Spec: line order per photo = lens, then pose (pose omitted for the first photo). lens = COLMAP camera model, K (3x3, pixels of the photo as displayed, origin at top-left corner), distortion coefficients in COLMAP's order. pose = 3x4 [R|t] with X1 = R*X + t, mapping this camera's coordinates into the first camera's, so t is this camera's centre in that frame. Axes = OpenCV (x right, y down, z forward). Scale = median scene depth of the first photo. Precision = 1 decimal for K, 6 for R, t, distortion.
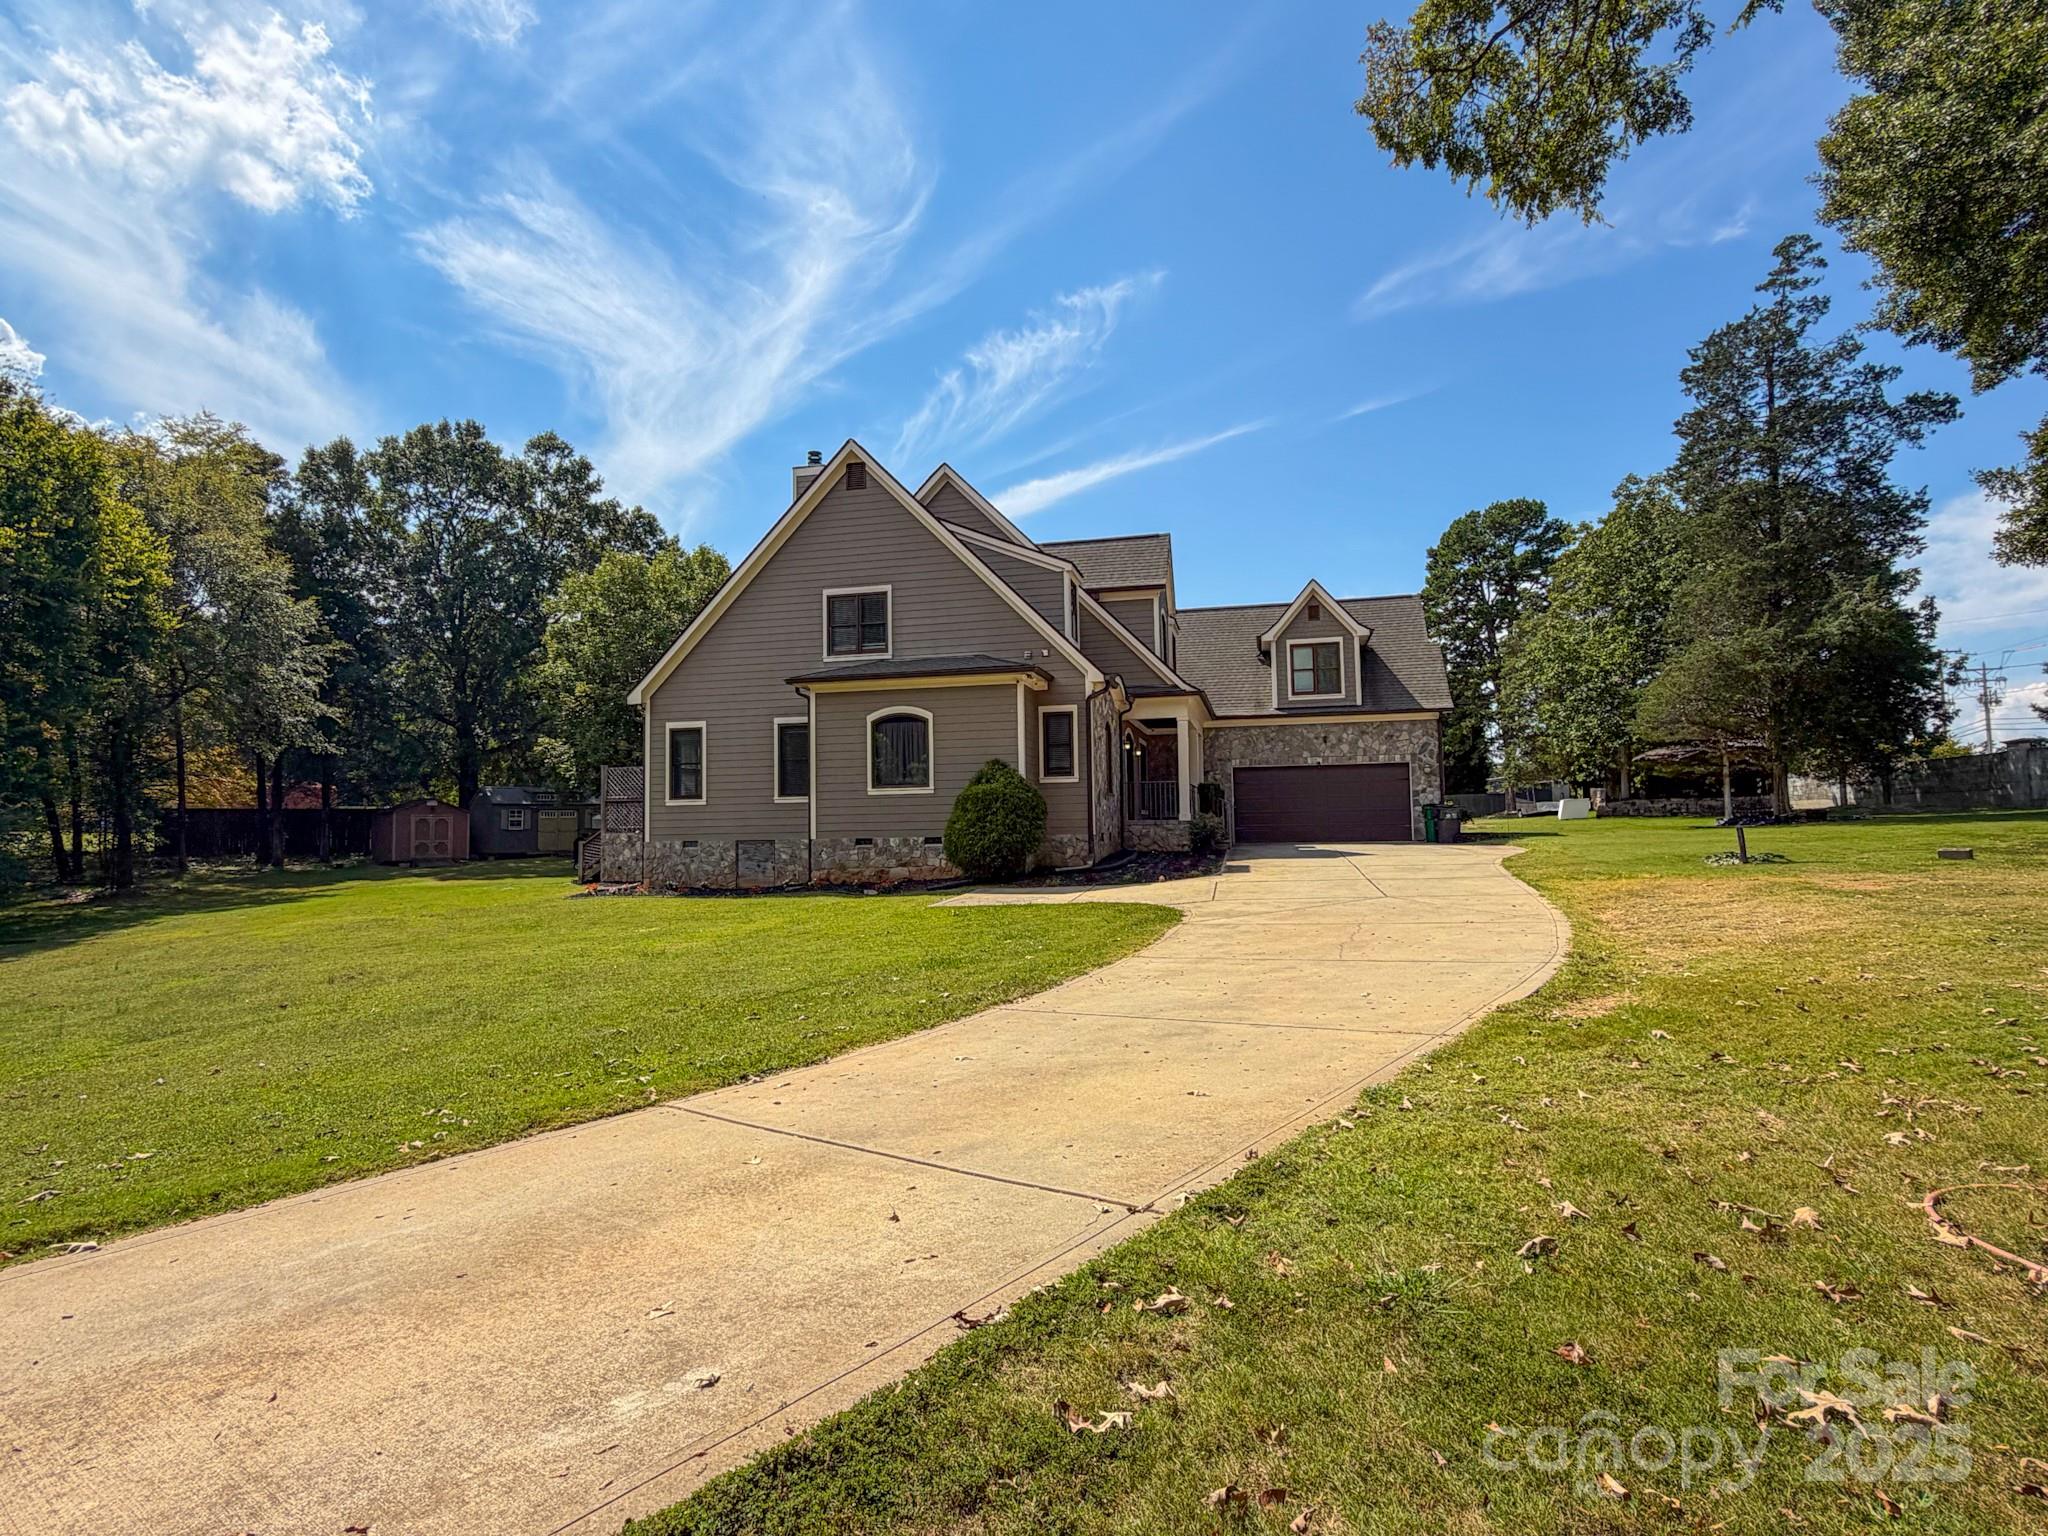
lens RADIAL K [[1067.3, 0, 1026.7], [0, 1067.3, 767.8], [0, 0, 1]] dist [-0.007218, -0.000920]
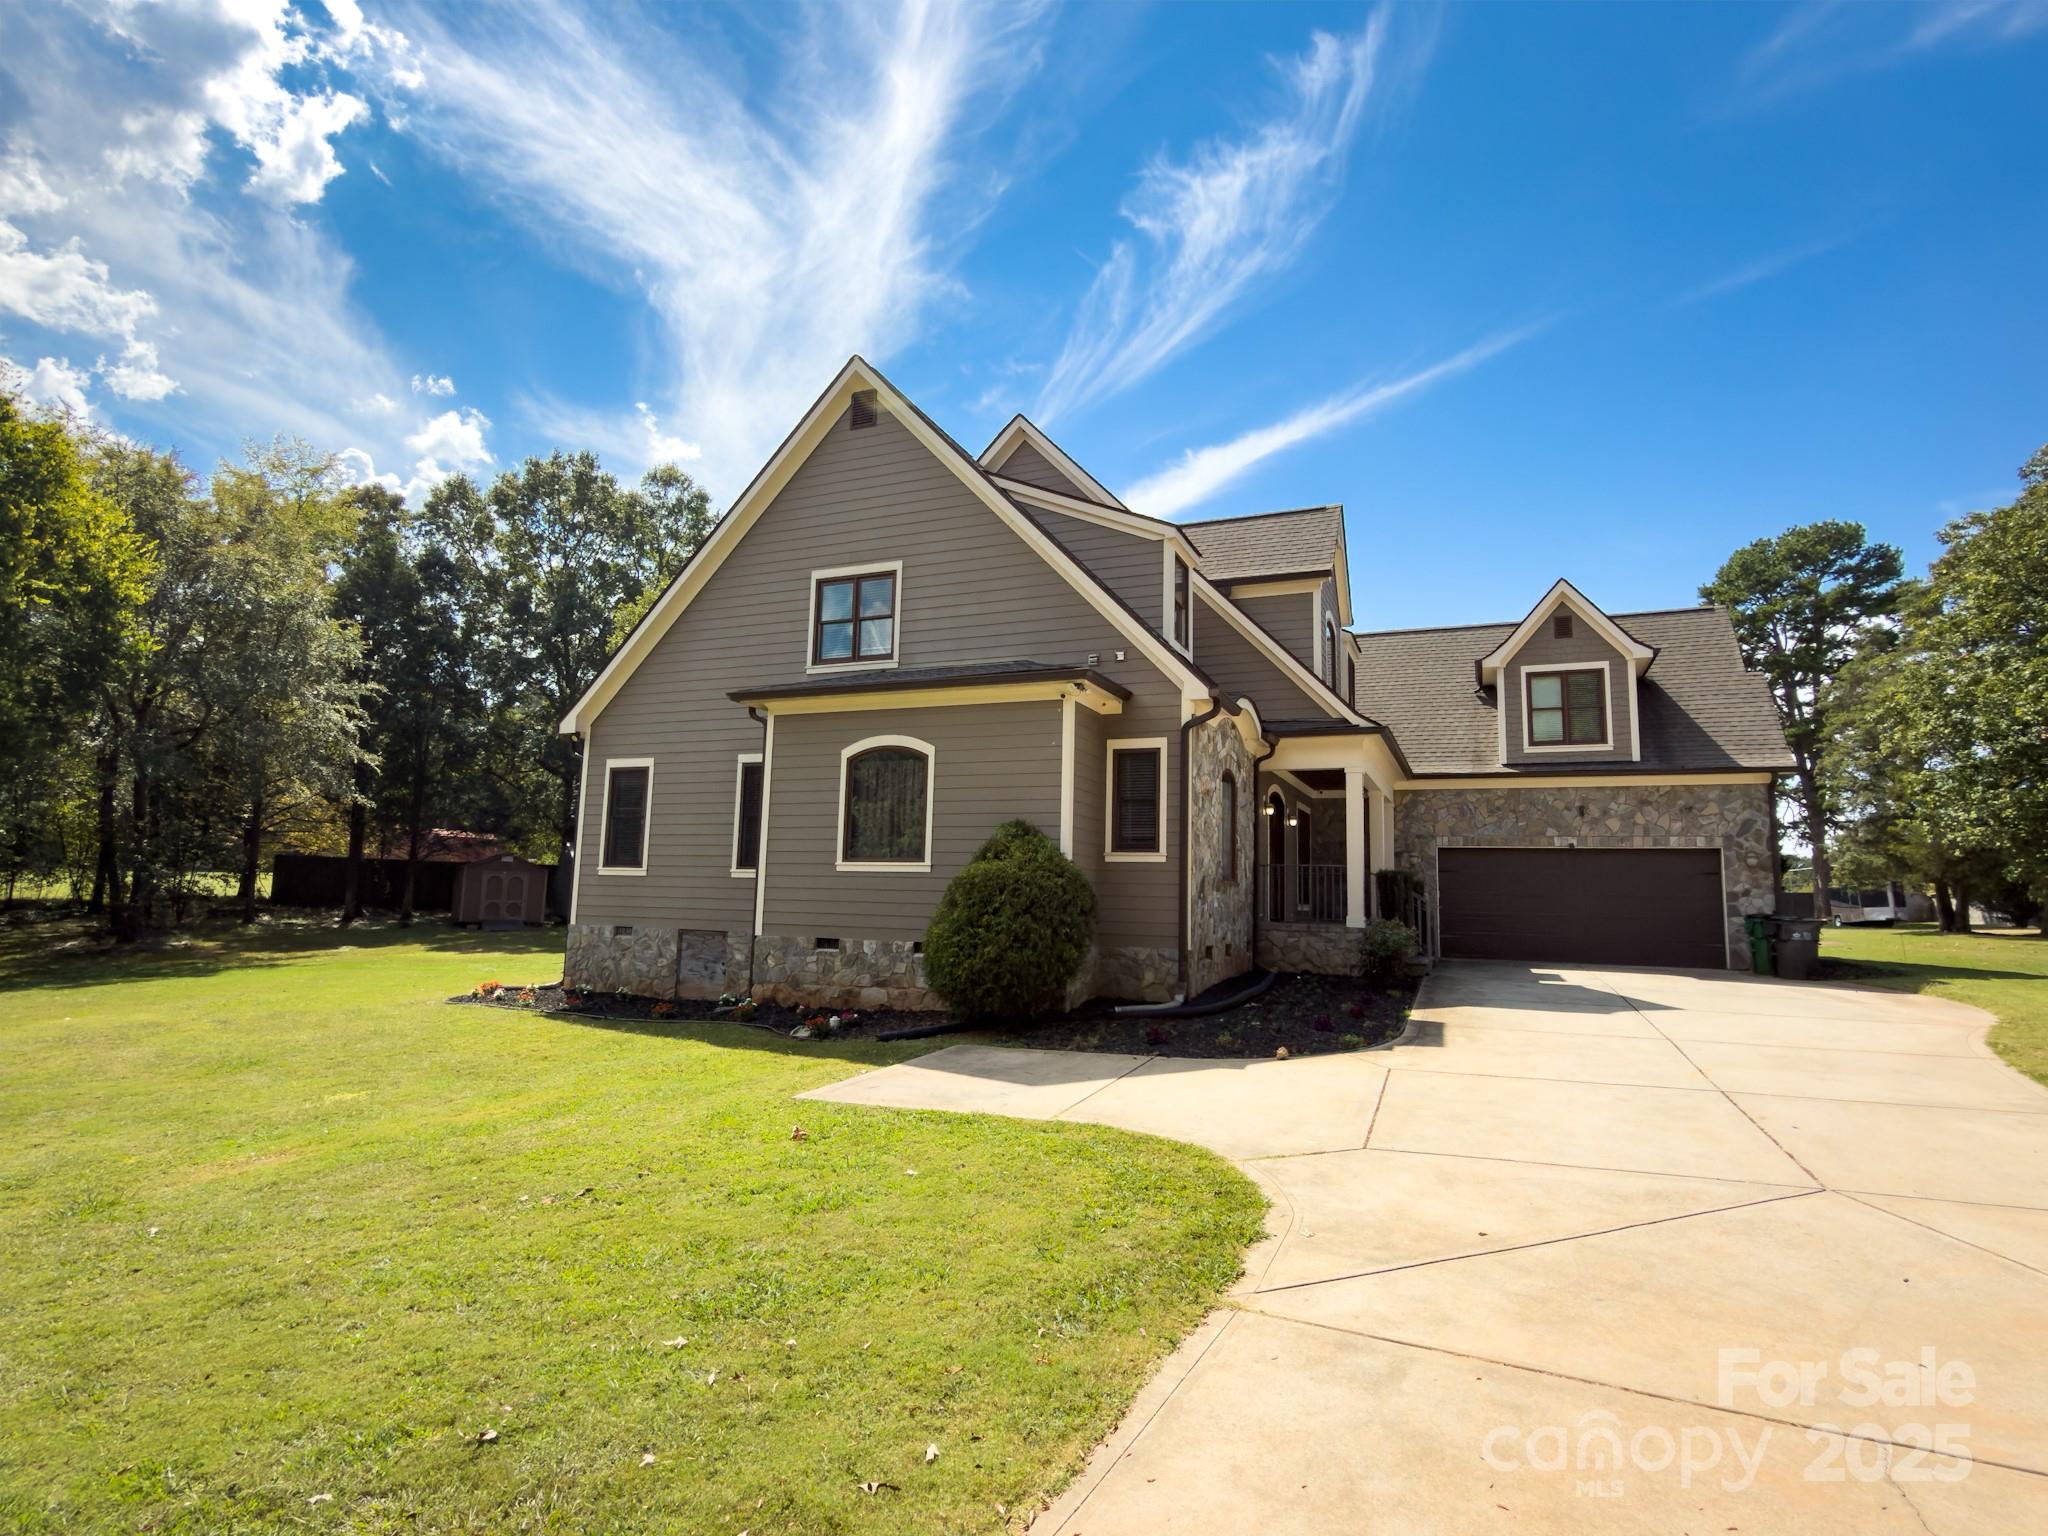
lens RADIAL K [[1067.3, 0, 1020.0], [0, 1067.3, 768.3], [0, 0, 1]] dist [-0.007218, -0.000920]
pose [[0.981345, 0.018366, -0.191374, 0.065473], [-0.031160, 0.997459, -0.064062, 0.000929], [0.189711, 0.068830, 0.979424, 0.300278]]
